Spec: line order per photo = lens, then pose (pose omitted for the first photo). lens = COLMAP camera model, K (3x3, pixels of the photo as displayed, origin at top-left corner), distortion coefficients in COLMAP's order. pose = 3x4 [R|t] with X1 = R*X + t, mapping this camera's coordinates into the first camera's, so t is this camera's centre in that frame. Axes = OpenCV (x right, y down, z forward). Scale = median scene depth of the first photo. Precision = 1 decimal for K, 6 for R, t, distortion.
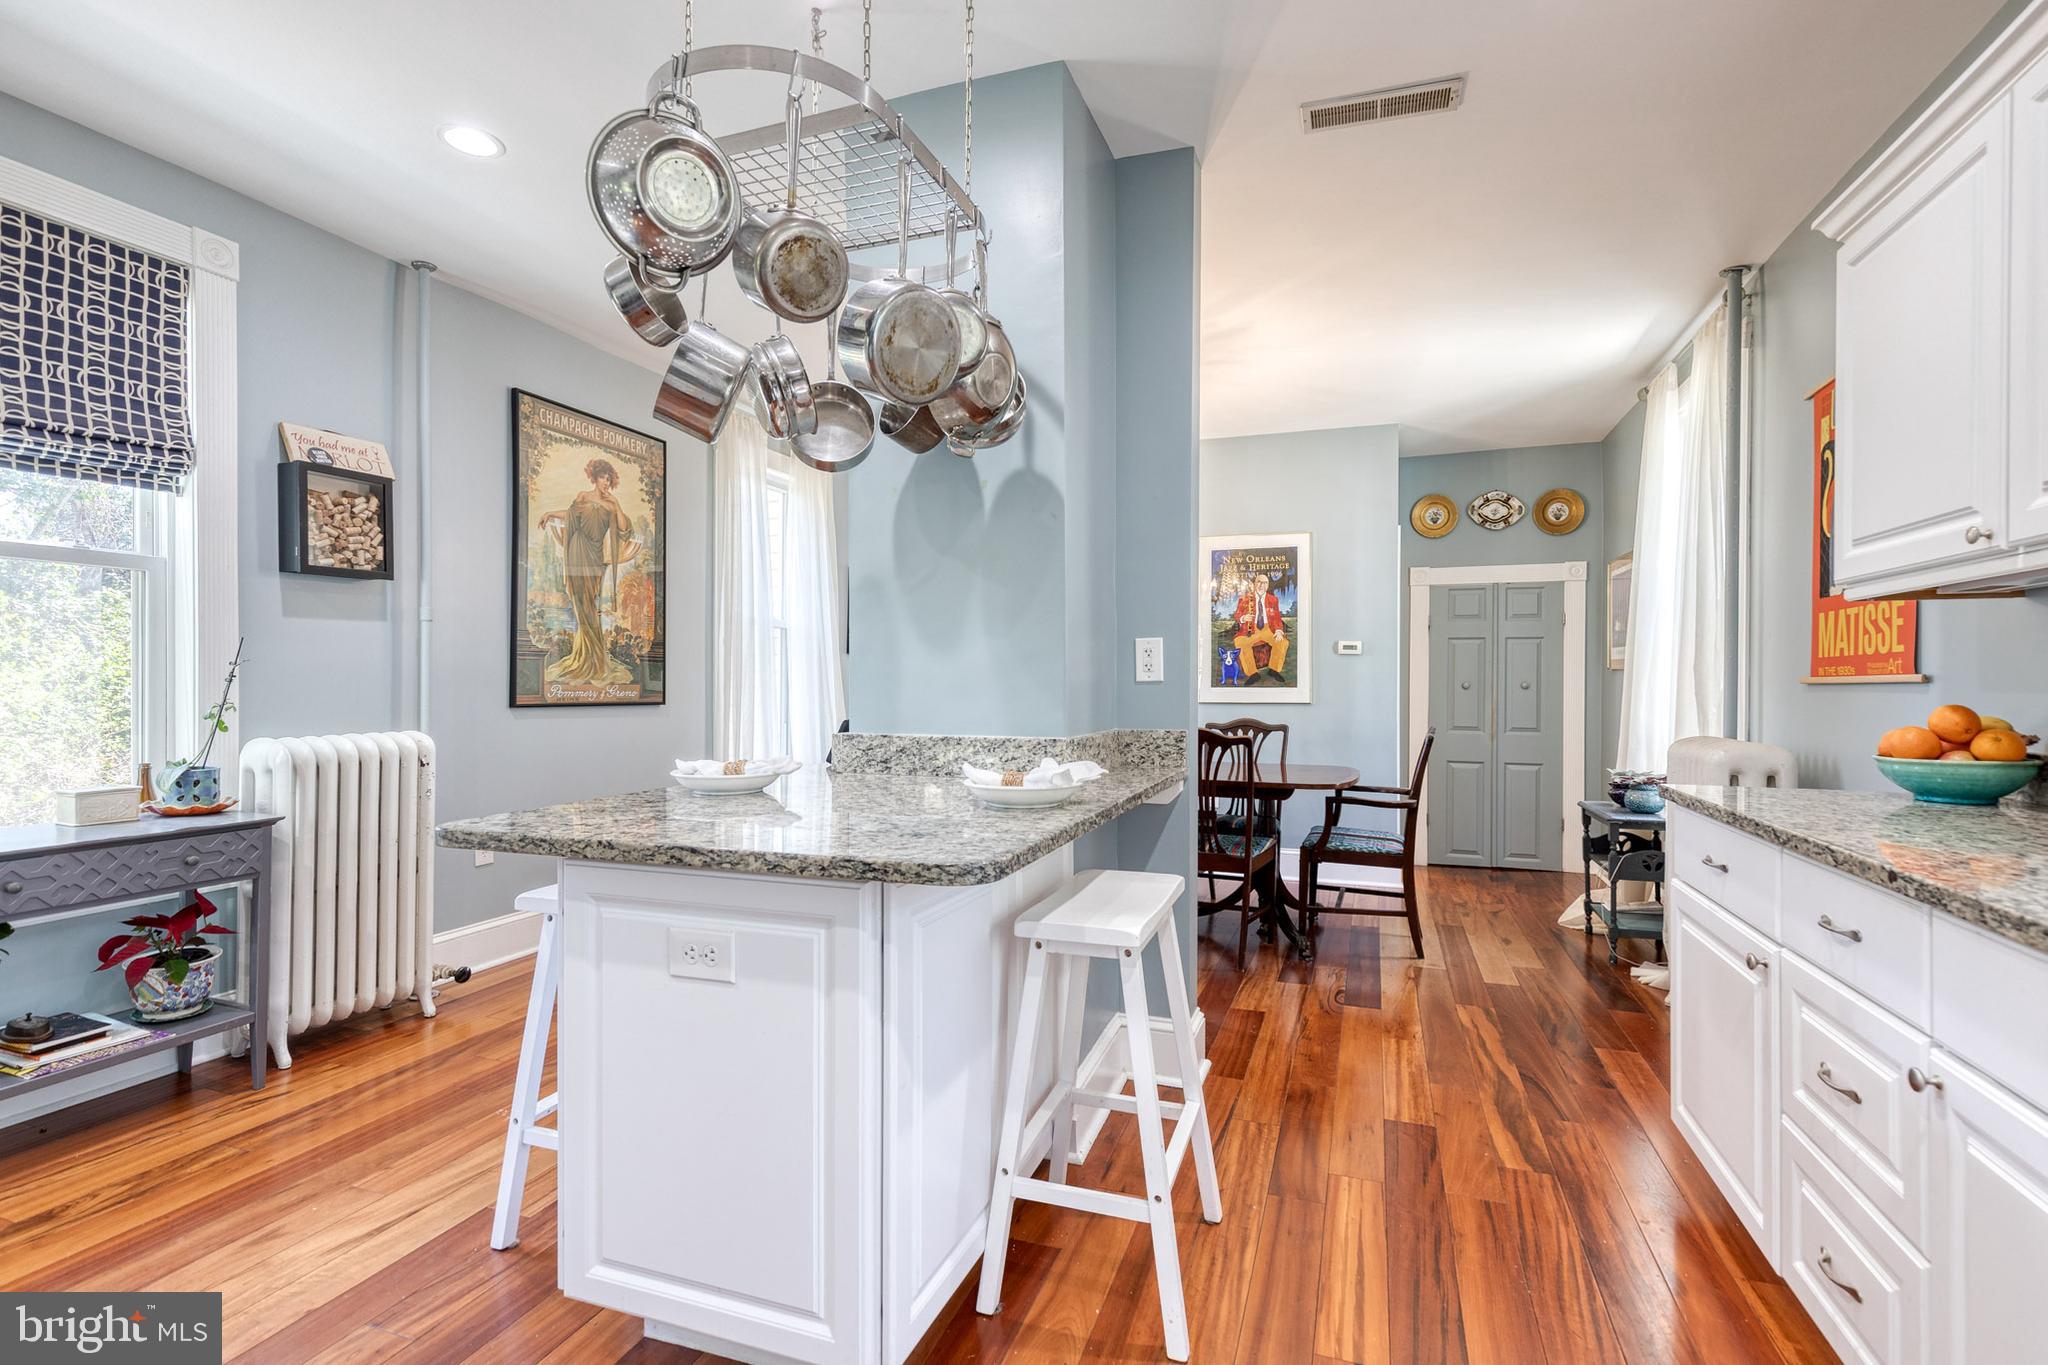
lens RADIAL K [[938.3, 0, 1026.9], [0, 938.3, 684.8], [0, 0, 1]] dist [-0.000807, -0.000088]
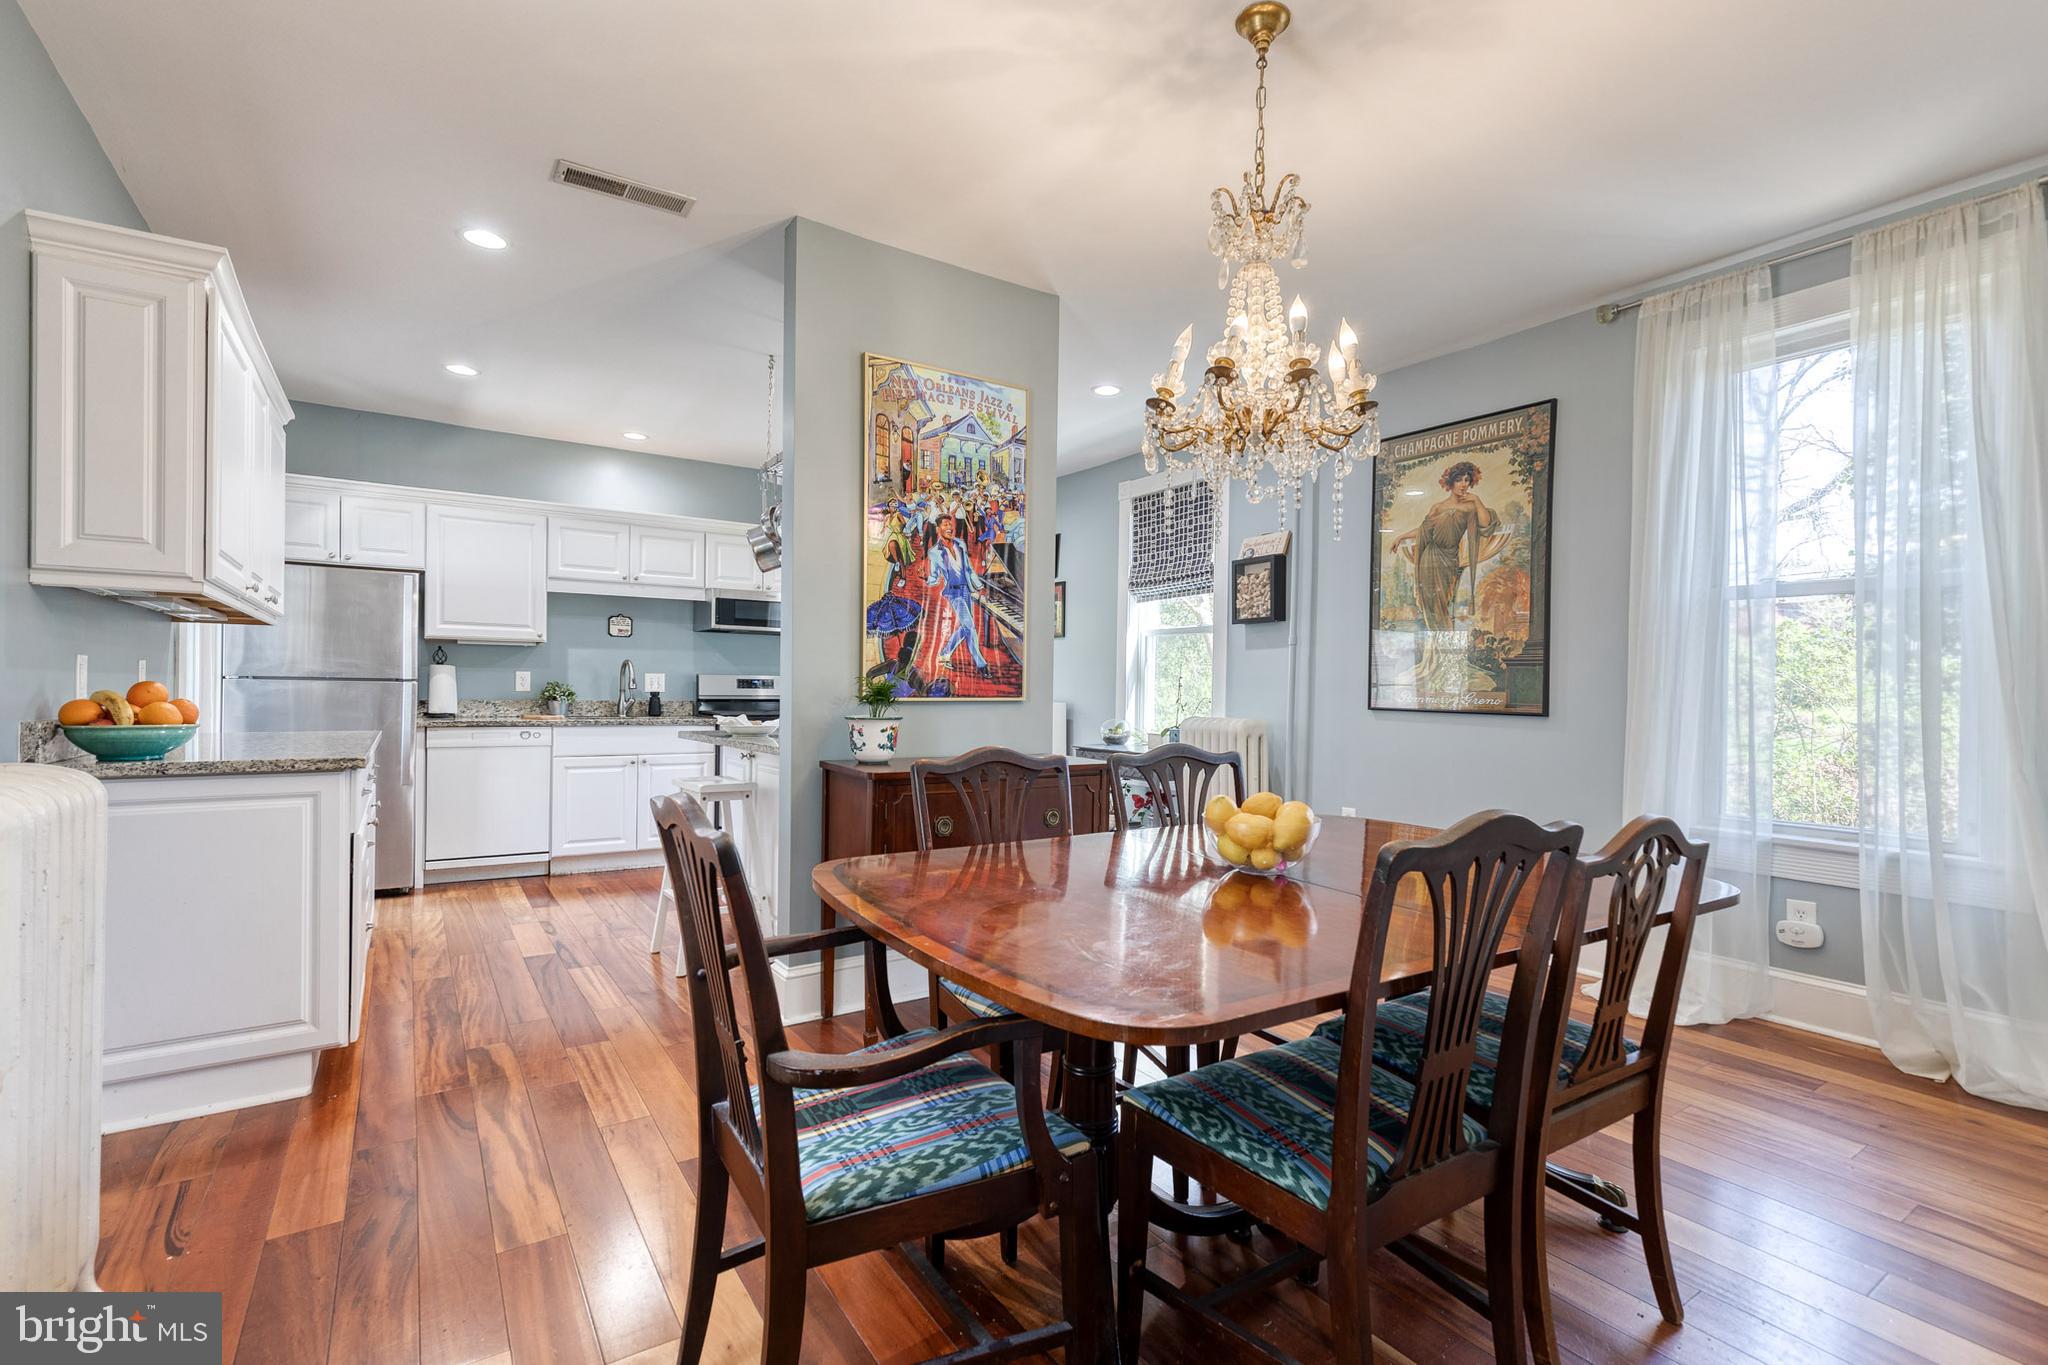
lens RADIAL K [[938.3, 0, 1057.8], [0, 938.3, 695.5], [0, 0, 1]] dist [-0.000807, -0.000088]
pose [[-0.569261, -0.007341, -0.822124, 0.599419], [-0.018428, 0.999823, 0.003832, 0.007760], [0.821951, 0.017331, -0.569295, 1.234011]]
